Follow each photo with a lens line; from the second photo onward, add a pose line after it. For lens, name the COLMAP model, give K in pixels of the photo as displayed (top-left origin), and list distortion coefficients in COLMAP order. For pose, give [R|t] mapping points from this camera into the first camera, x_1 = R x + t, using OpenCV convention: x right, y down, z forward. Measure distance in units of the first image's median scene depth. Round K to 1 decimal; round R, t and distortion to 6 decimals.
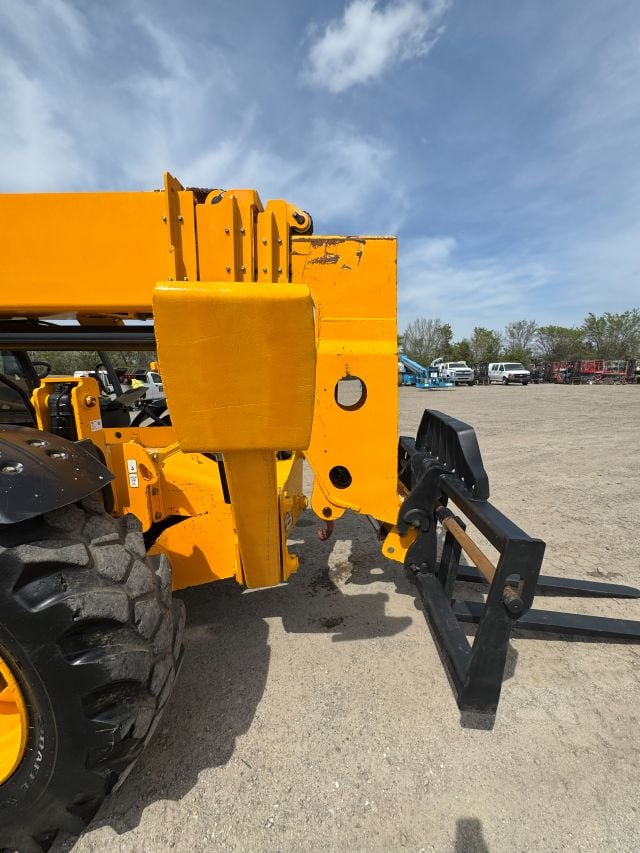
lens RADIAL K [[343.7, 0, 320.0], [0, 343.7, 426.5], [0, 0, 1]] dist [-0.002059, 0.000222]
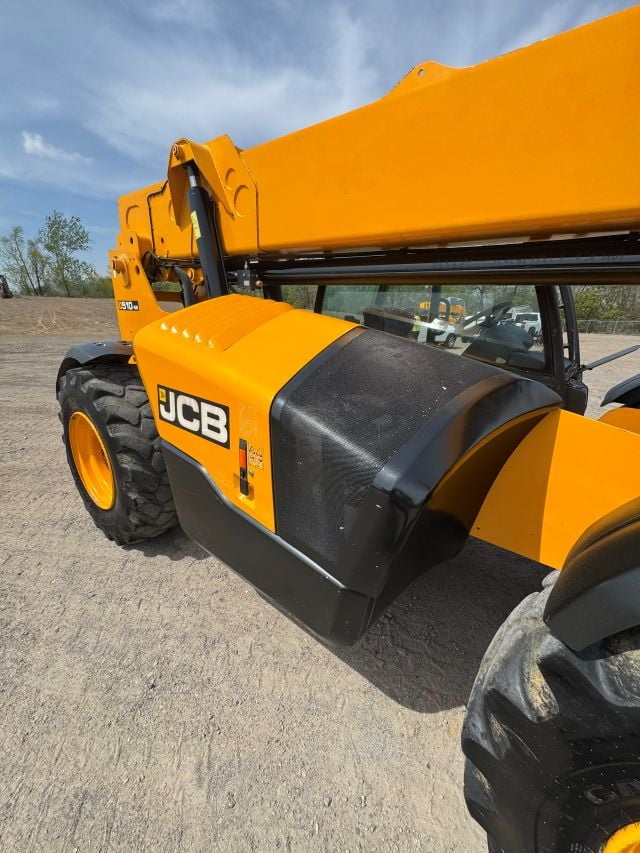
lens RADIAL K [[343.7, 0, 320.0], [0, 343.7, 426.5], [0, 0, 1]] dist [-0.002059, 0.000222]
pose [[0.779934, 0.236498, -0.579457, -0.619671], [-0.142568, 0.968650, 0.203450, -0.006859], [0.609407, -0.076065, 0.789200, 0.087518]]
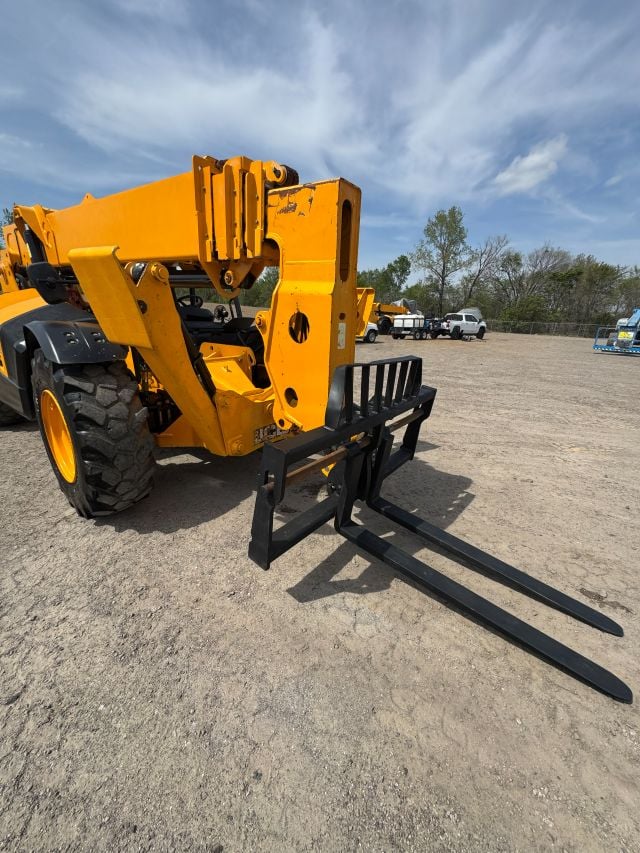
lens RADIAL K [[341.9, 0, 320.1], [0, 341.9, 428.2], [0, 0, 1]] dist [-0.002647, 0.000070]
pose [[0.811719, 0.238105, -0.533309, 0.573167], [-0.151265, 0.967675, 0.201803, -0.006972], [0.564120, -0.083136, 0.821497, 0.024432]]
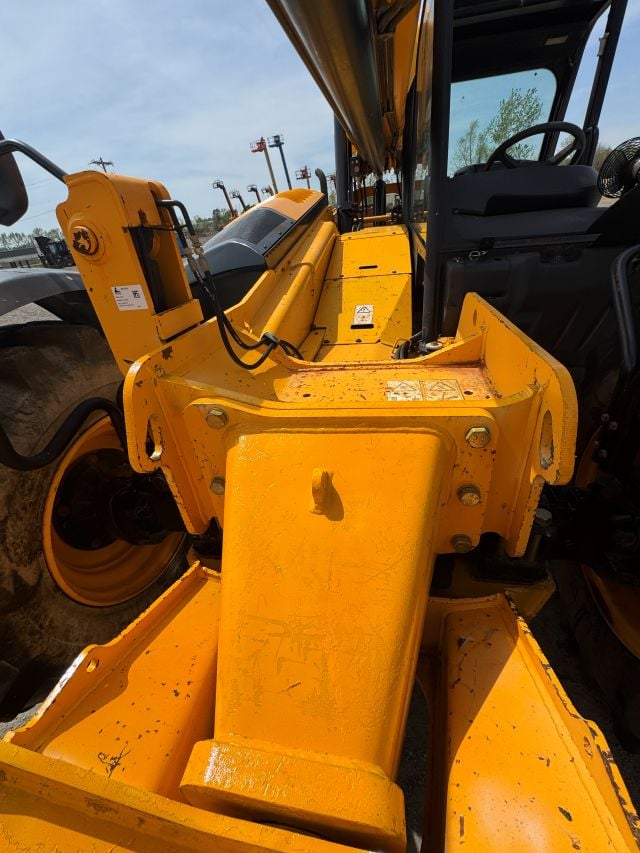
lens RADIAL K [[343.7, 0, 320.0], [0, 343.7, 426.5], [0, 0, 1]] dist [-0.002059, 0.000222]
pose [[-0.150101, 0.533006, -0.832691, -0.116859], [-0.053958, 0.836561, 0.545210, -0.072087], [0.987197, 0.126767, -0.096809, 0.758543]]
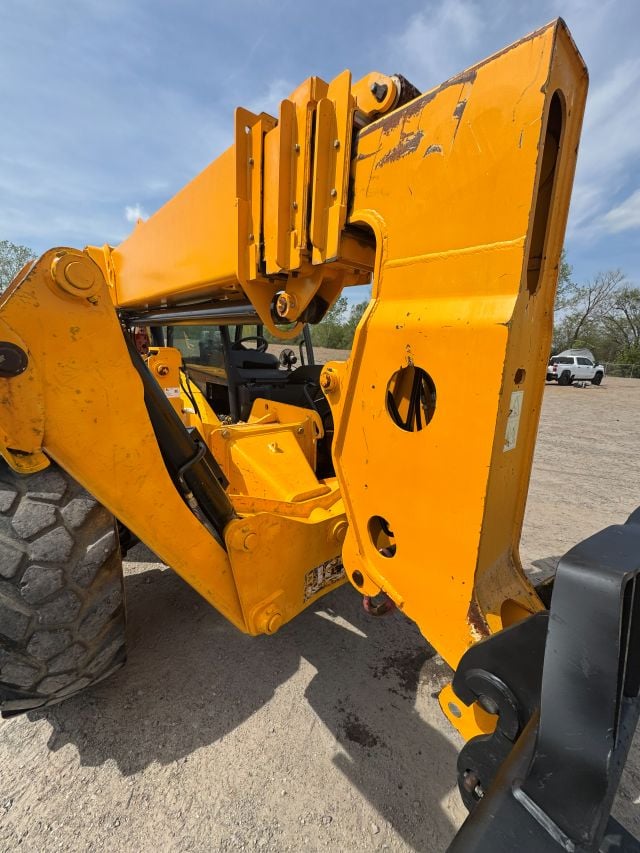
lens RADIAL K [[343.7, 0, 320.0], [0, 343.7, 426.5], [0, 0, 1]] dist [-0.002059, 0.000222]
pose [[0.659146, 0.207004, -0.722963, 0.263078], [-0.173869, 0.977270, 0.121297, -0.063438], [0.731639, 0.045748, 0.680155, 0.351159]]
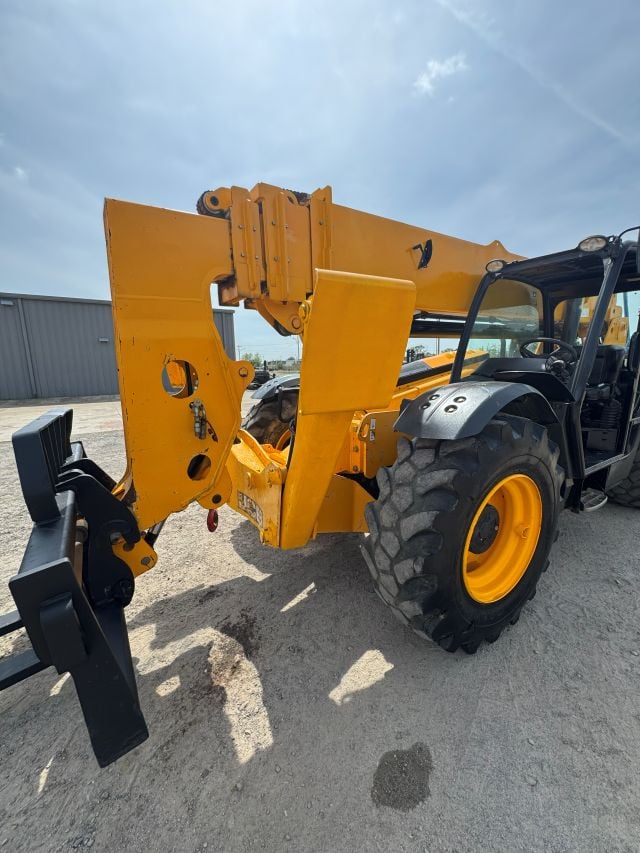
lens RADIAL K [[341.9, 0, 320.1], [0, 341.9, 428.2], [0, 0, 1]] dist [-0.002647, 0.000070]
pose [[-0.814059, 0.137880, -0.564178, 0.212824], [-0.063967, 0.944215, 0.323058, -0.210606], [0.577248, 0.299077, -0.759827, 1.400915]]
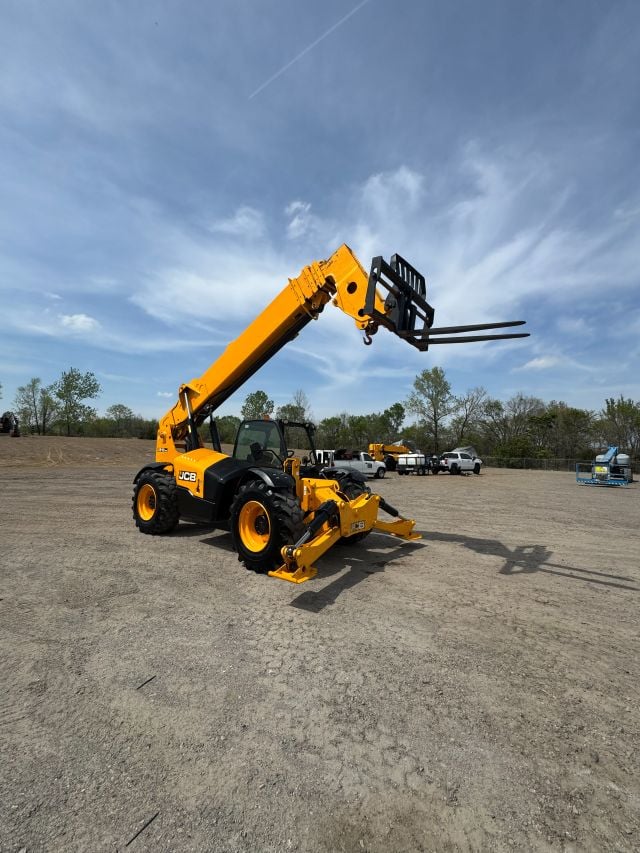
lens RADIAL K [[344.3, 0, 321.7], [0, 344.3, 423.0], [0, 0, 1]] dist [-0.000959, -0.000097]
pose [[0.812054, -0.000028, -0.583582, 0.833332], [-0.141940, 0.969961, -0.197557, 0.084045], [0.566057, 0.243261, 0.787657, -0.902348]]
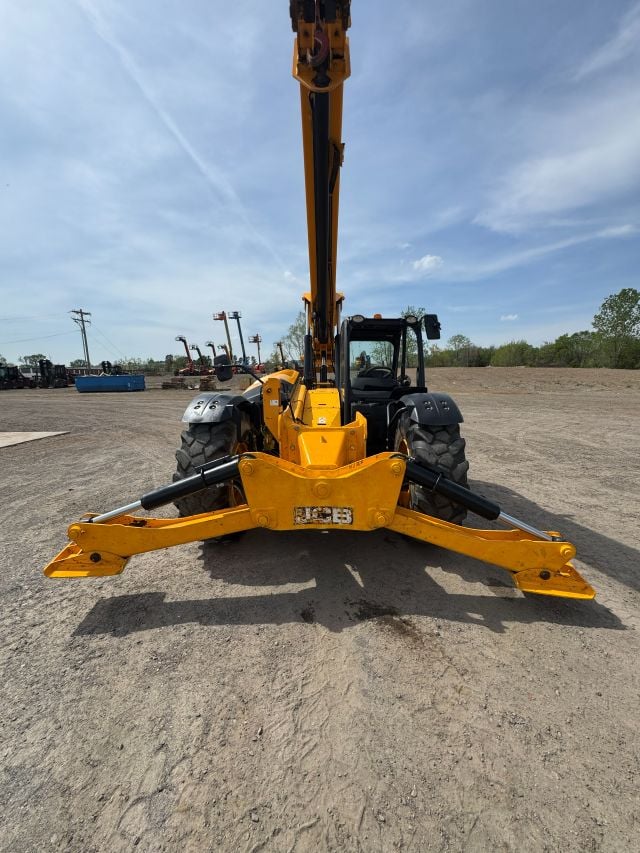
lens RADIAL K [[344.3, 0, 321.7], [0, 344.3, 423.0], [0, 0, 1]] dist [-0.000959, -0.000097]
pose [[0.012004, 0.158586, -0.987272, 0.747042], [-0.153836, 0.975882, 0.154886, -0.134246], [0.988023, 0.150019, 0.036111, 0.697507]]
